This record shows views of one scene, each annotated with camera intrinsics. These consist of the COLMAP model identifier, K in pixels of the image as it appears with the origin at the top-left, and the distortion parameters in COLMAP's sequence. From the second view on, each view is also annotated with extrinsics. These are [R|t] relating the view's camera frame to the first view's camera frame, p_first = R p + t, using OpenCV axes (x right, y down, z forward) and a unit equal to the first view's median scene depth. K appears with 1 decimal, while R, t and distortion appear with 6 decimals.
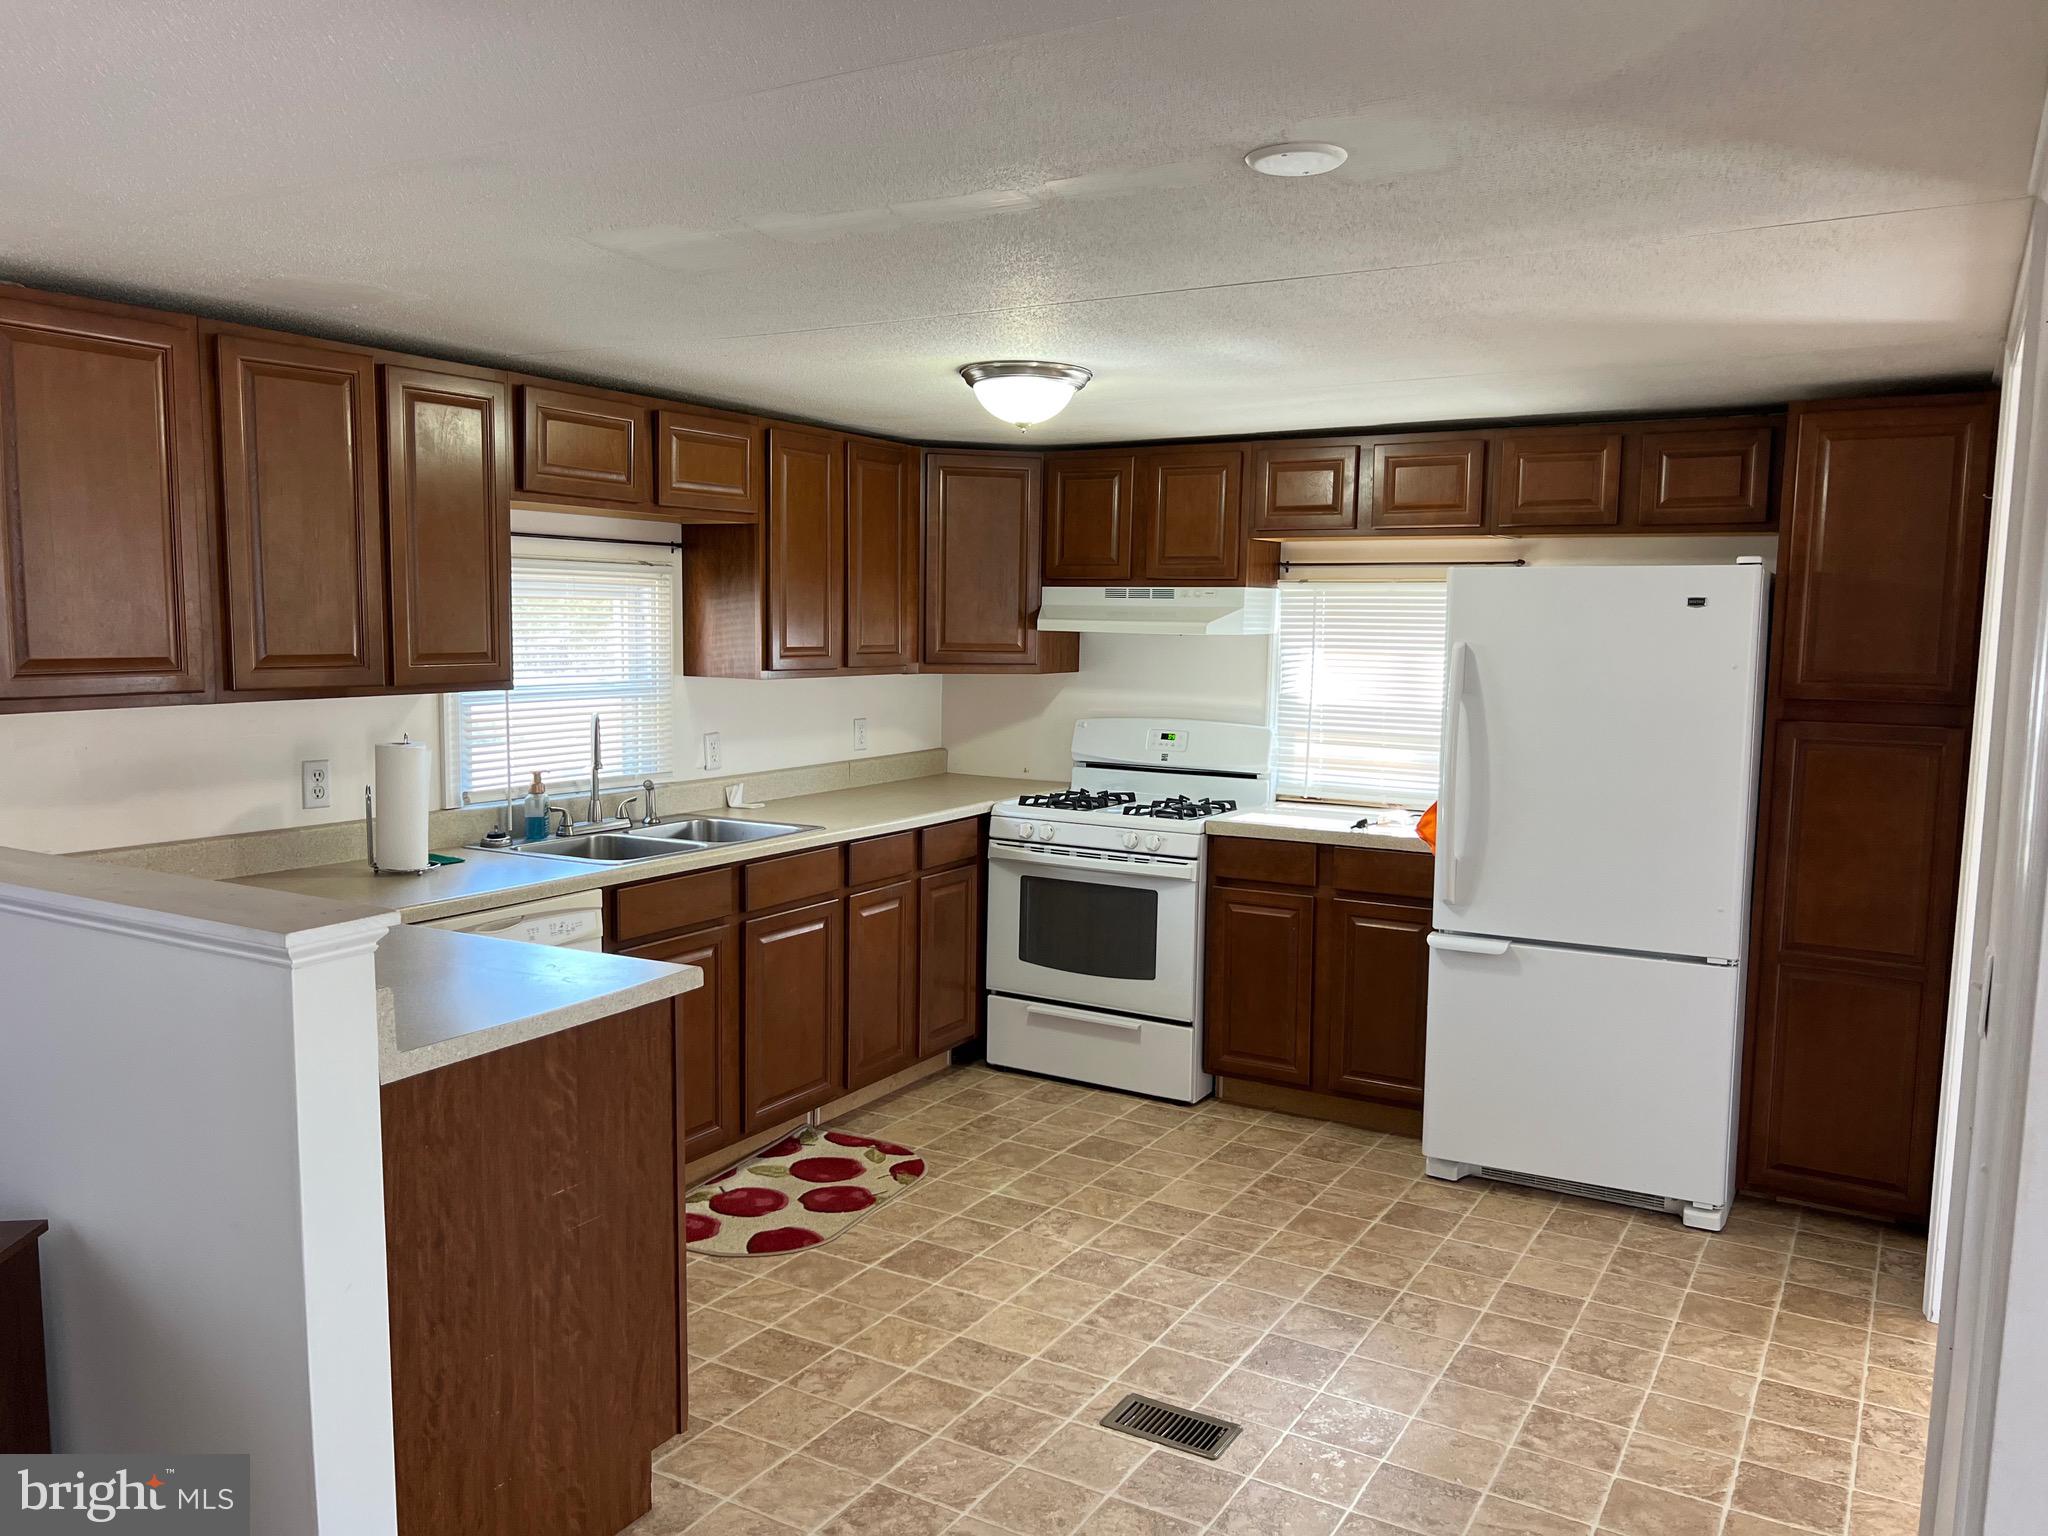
lens RADIAL K [[1550.7, 0, 1020.3], [0, 1550.7, 775.3], [0, 0, 1]] dist [0.061505, -0.063246]
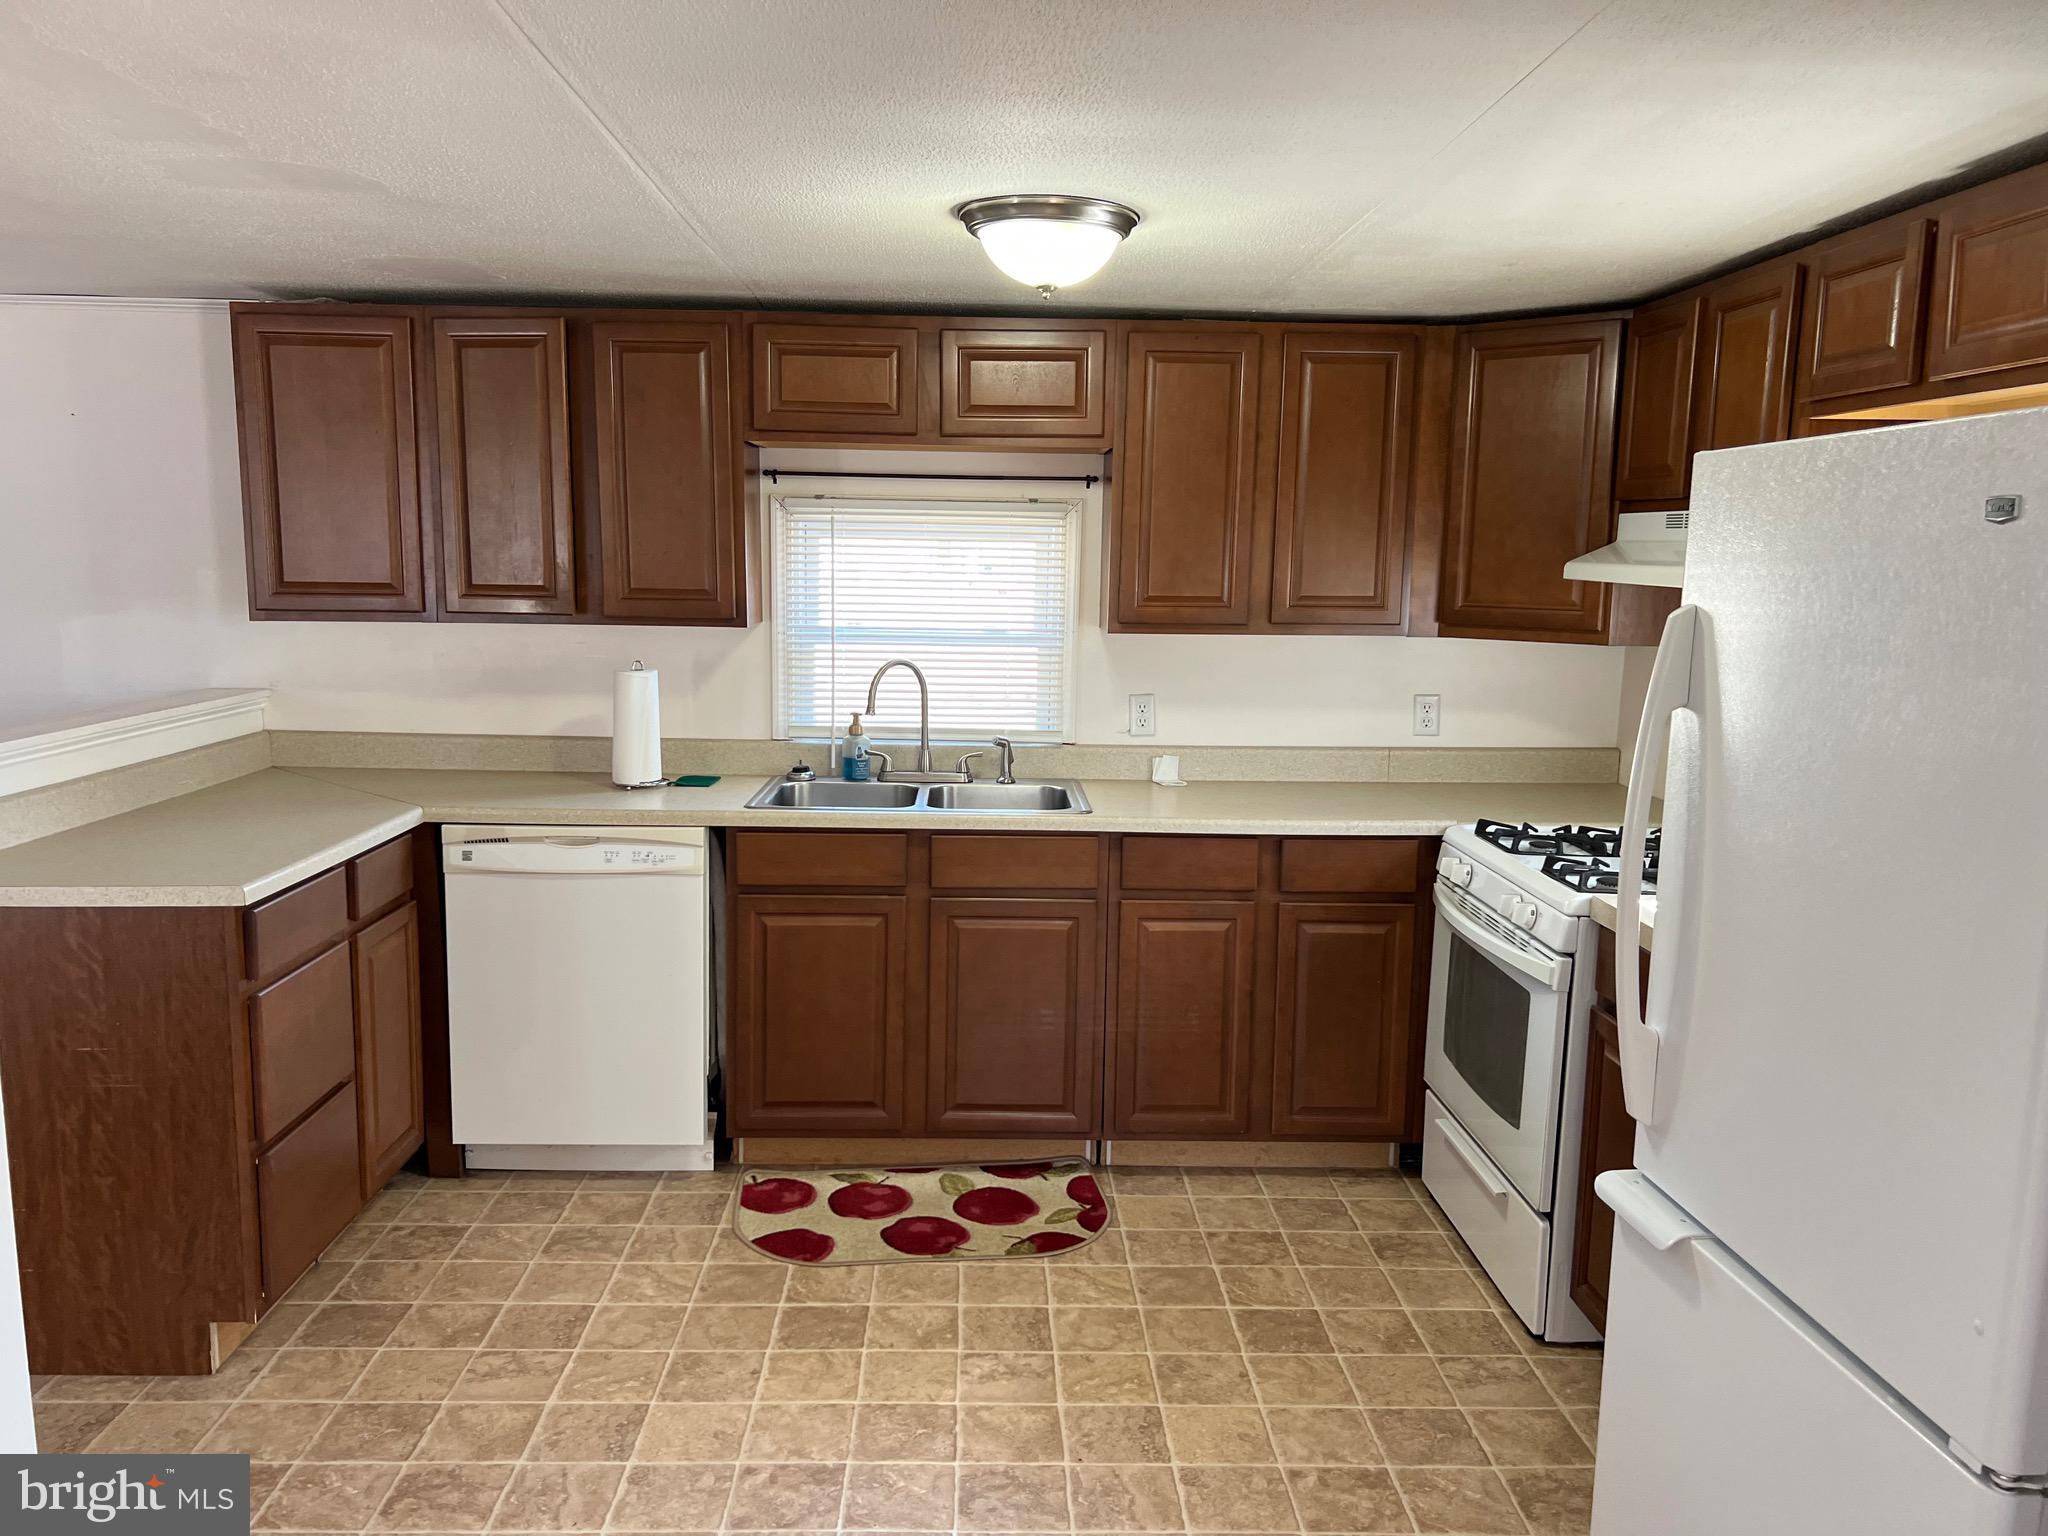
lens RADIAL K [[1550.7, 0, 1008.0], [0, 1550.7, 763.3], [0, 0, 1]] dist [0.061505, -0.063246]
pose [[0.532569, 0.112048, -0.838937, 0.639721], [-0.097695, 0.992711, 0.070568, -0.055396], [0.840729, 0.044378, 0.539634, 0.599042]]
